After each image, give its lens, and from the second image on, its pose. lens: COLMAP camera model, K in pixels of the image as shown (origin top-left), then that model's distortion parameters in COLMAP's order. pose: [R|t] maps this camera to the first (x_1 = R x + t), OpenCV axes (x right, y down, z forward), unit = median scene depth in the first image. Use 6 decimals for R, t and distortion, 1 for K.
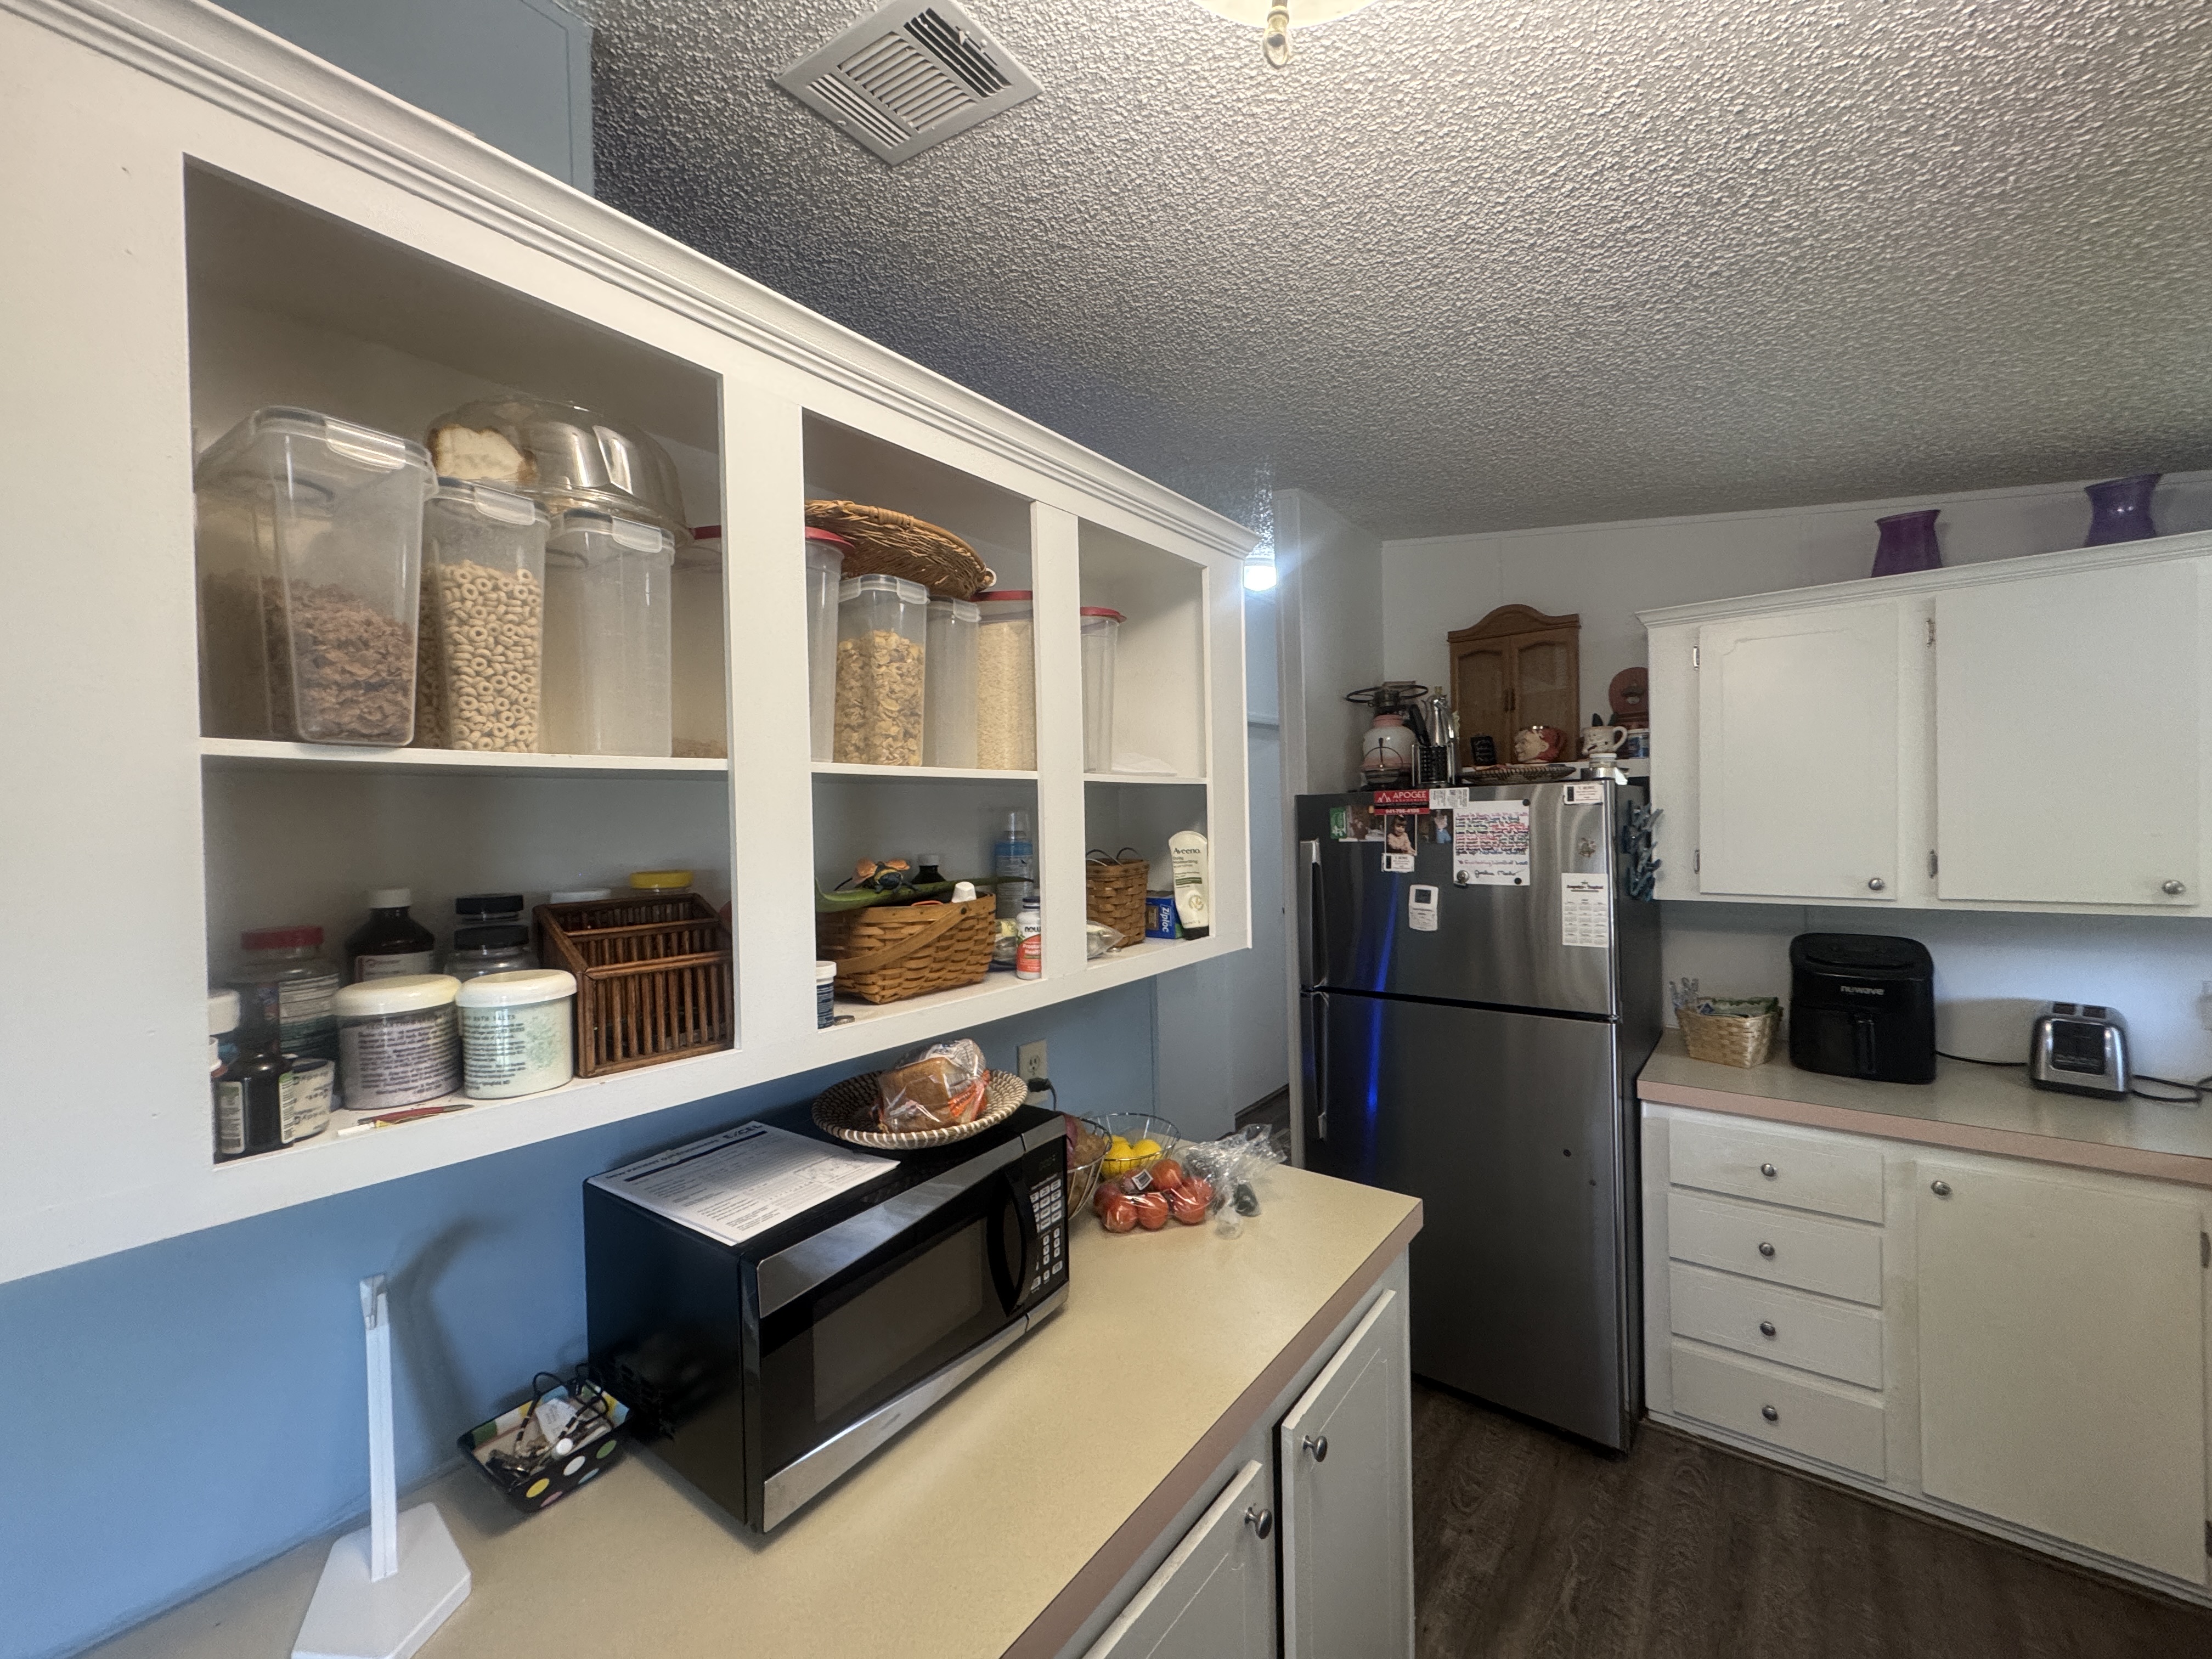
lens RADIAL K [[880.6, 0, 1086.5], [0, 880.6, 830.1], [0, 0, 1]] dist [-0.004152, 0.000831]
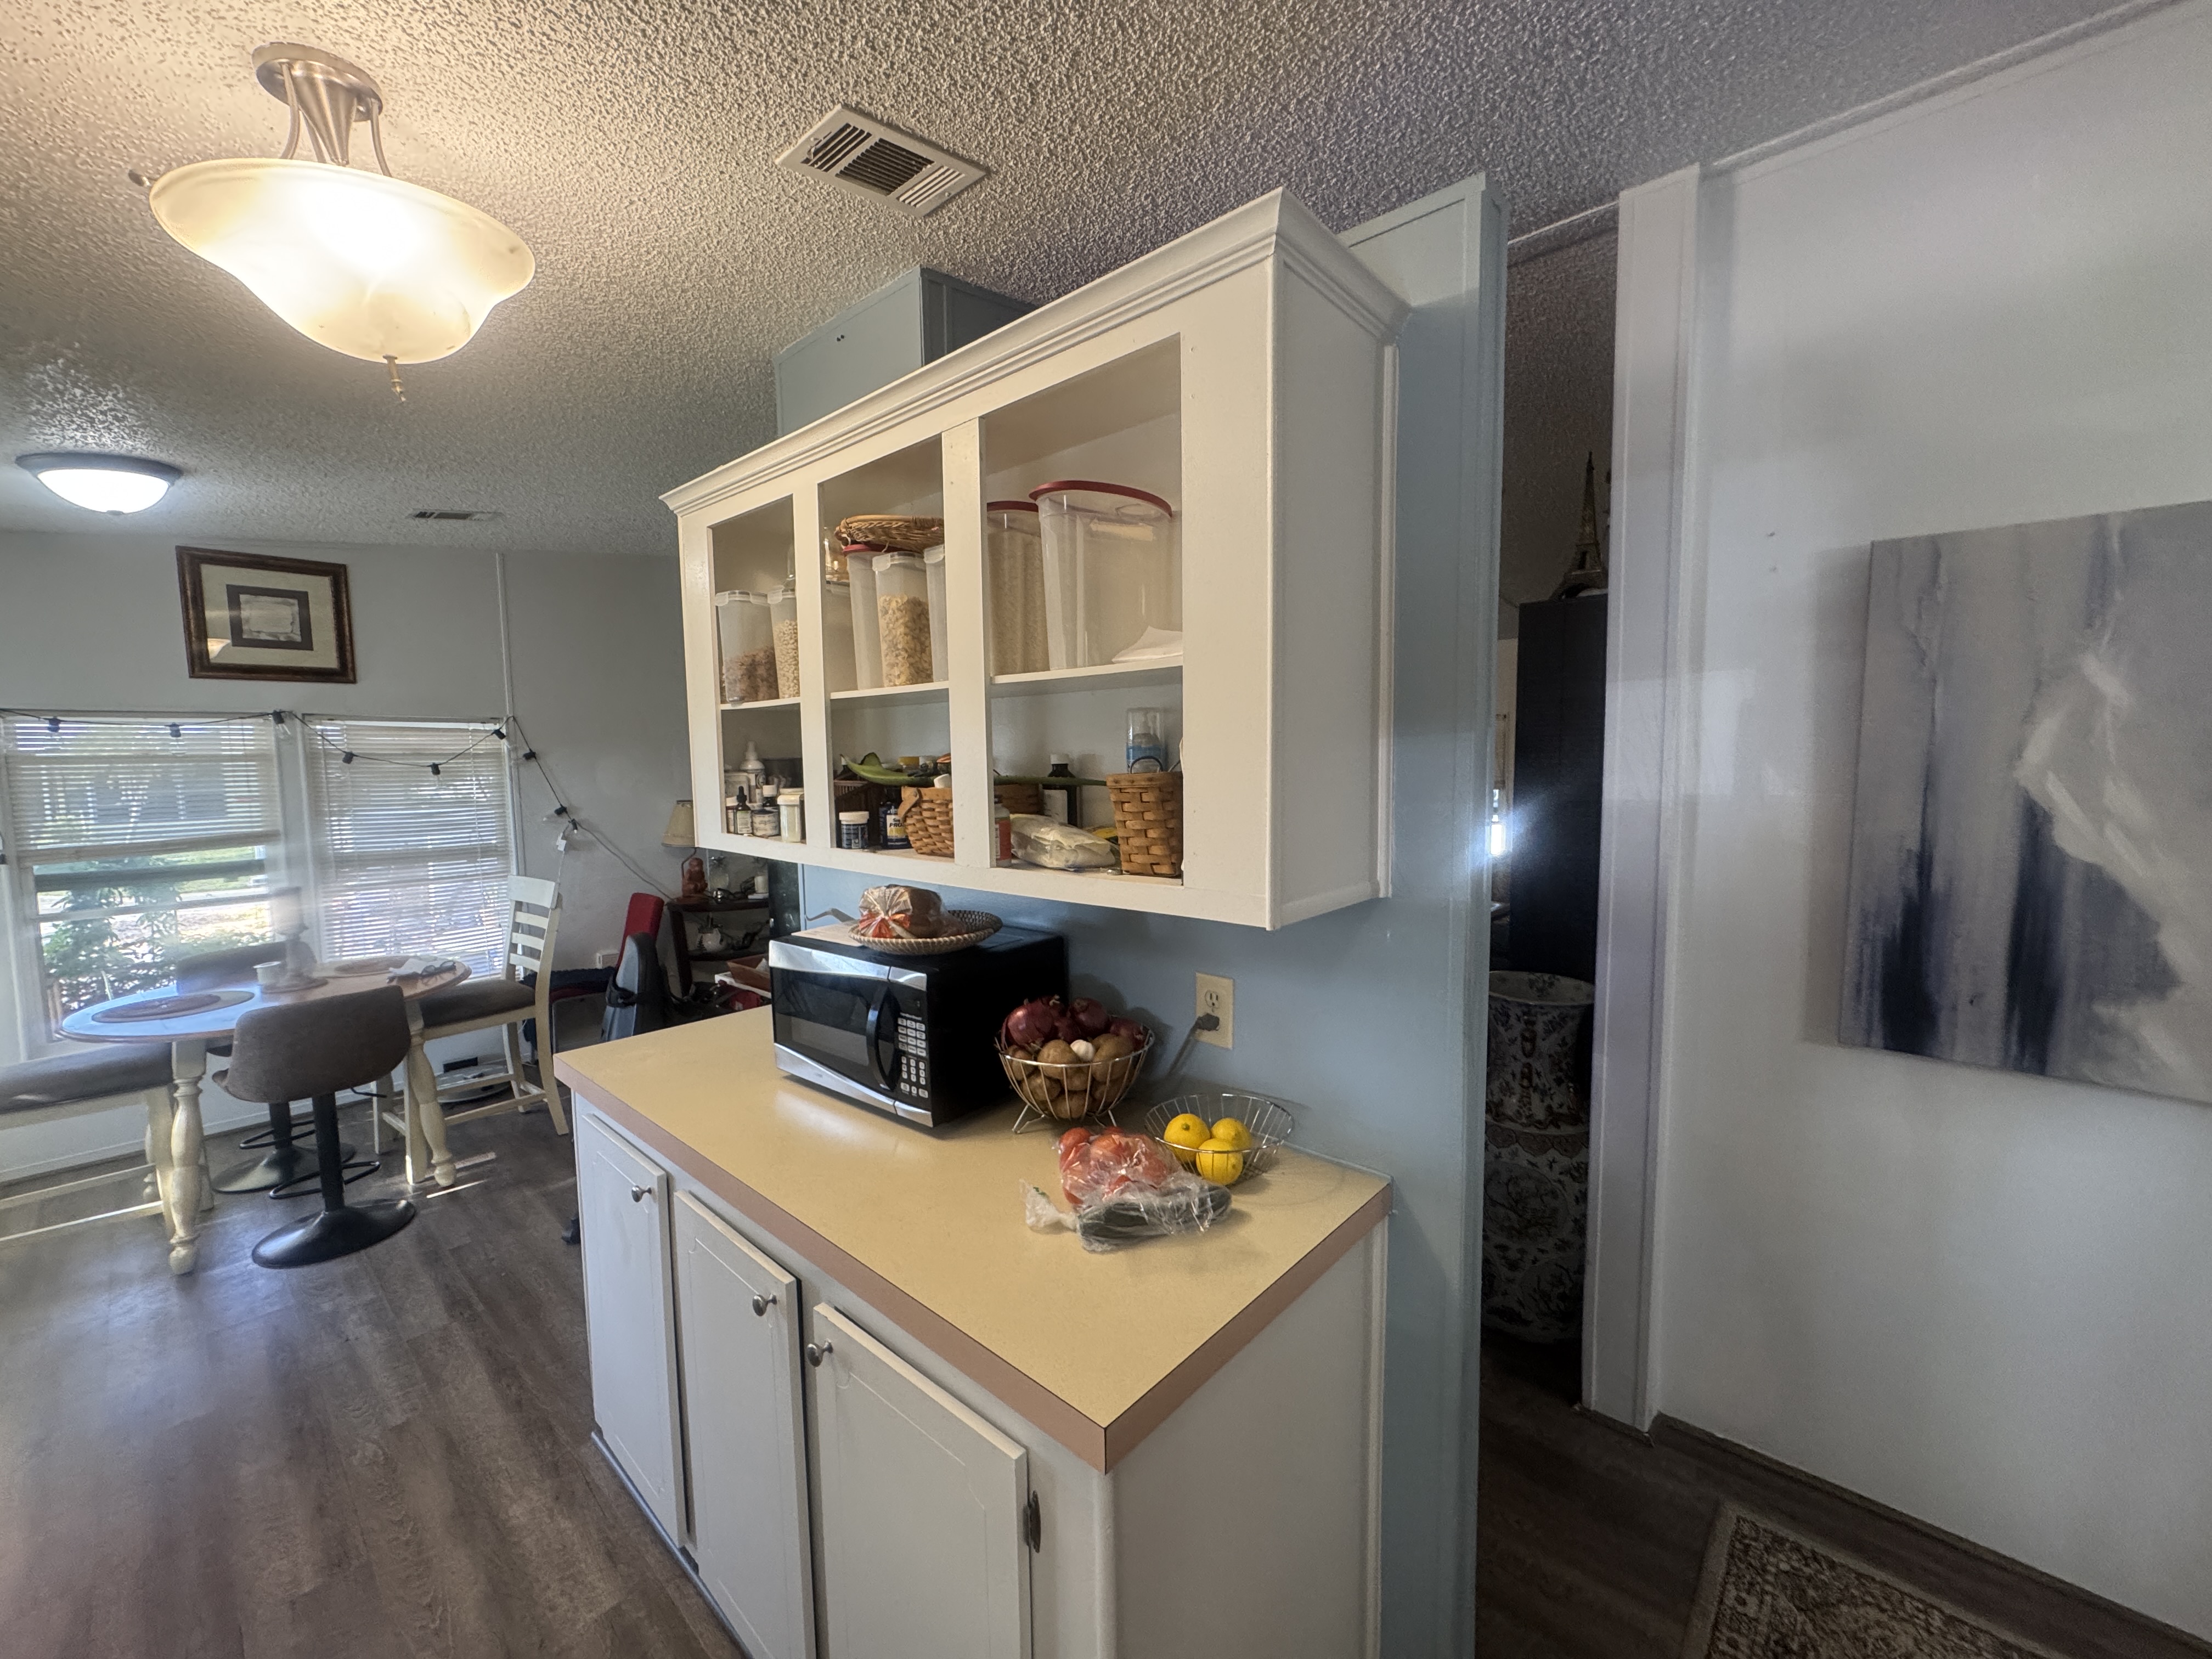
lens RADIAL K [[880.6, 0, 1114.2], [0, 880.6, 829.0], [0, 0, 1]] dist [-0.004152, 0.000831]
pose [[-0.064322, 0.105703, -0.992315, 0.793241], [0.013510, 0.994375, 0.105047, 0.004121], [0.997838, -0.006650, -0.065389, 0.947245]]
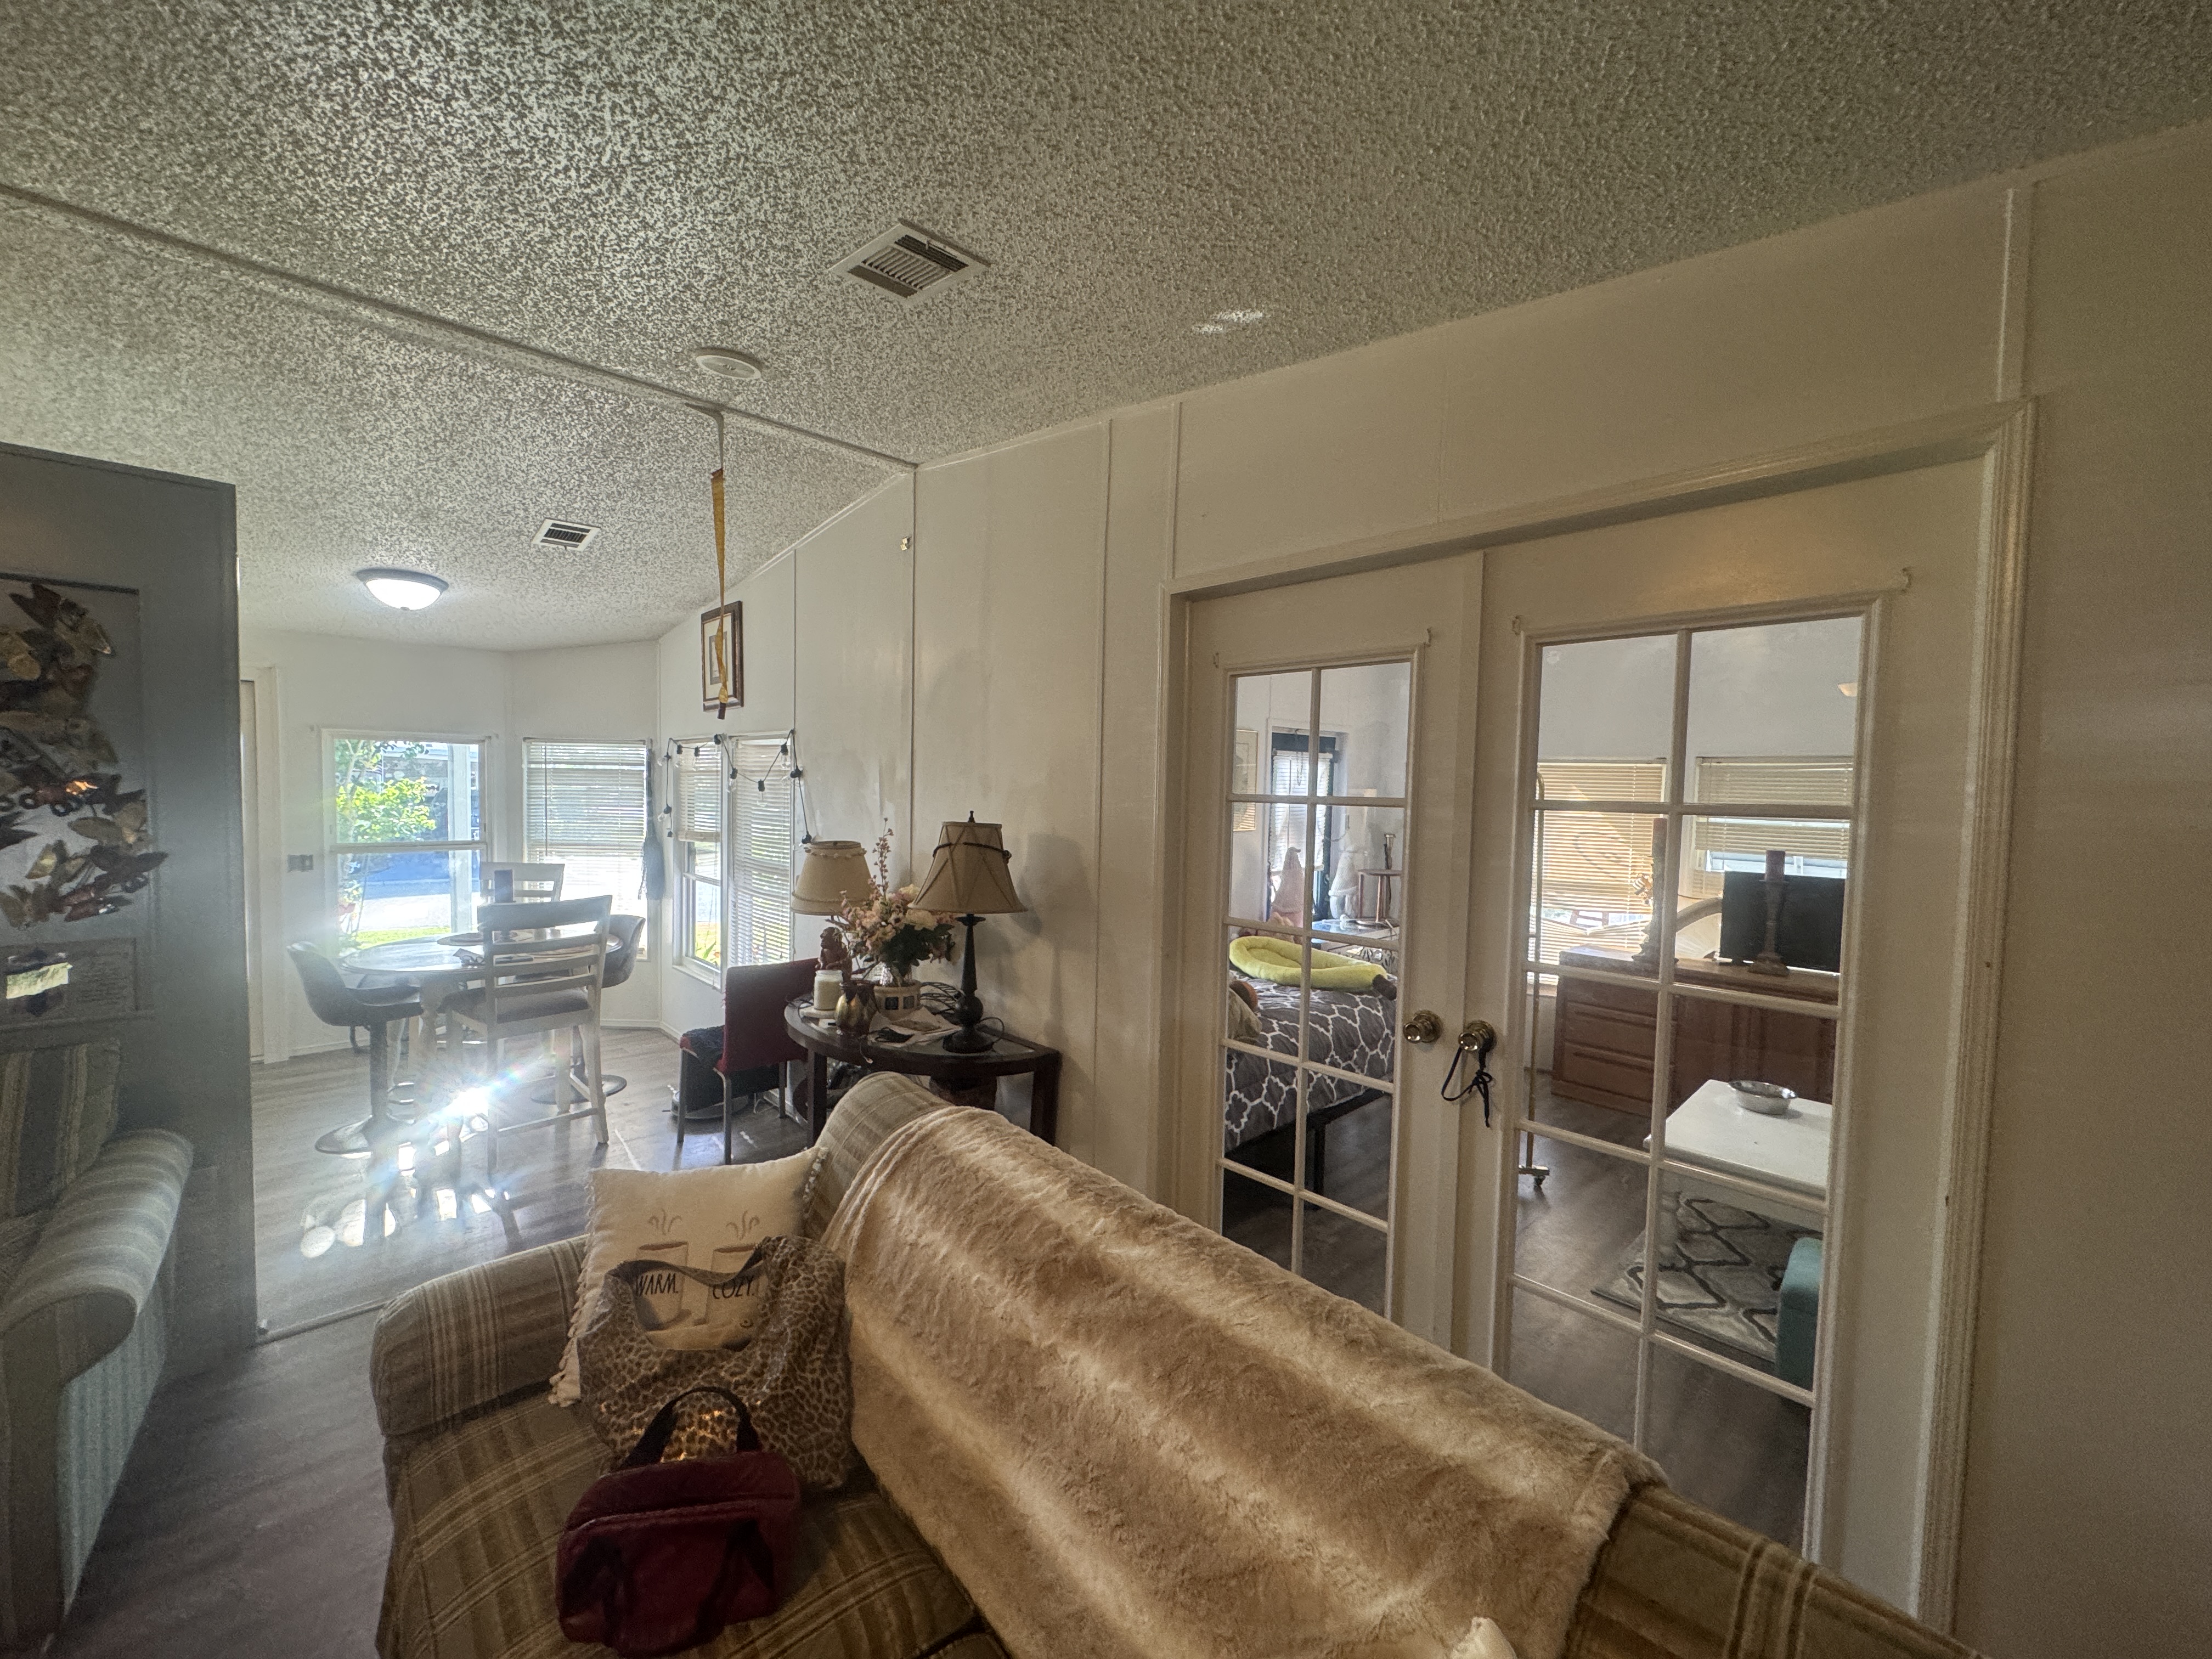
lens RADIAL K [[880.6, 0, 1108.4], [0, 880.6, 831.9], [0, 0, 1]] dist [-0.004152, 0.000831]
pose [[-0.990451, -0.003141, 0.137827, -2.789110], [0.004386, 0.998516, 0.054275, 0.068848], [-0.137793, 0.054361, -0.988968, 1.212156]]
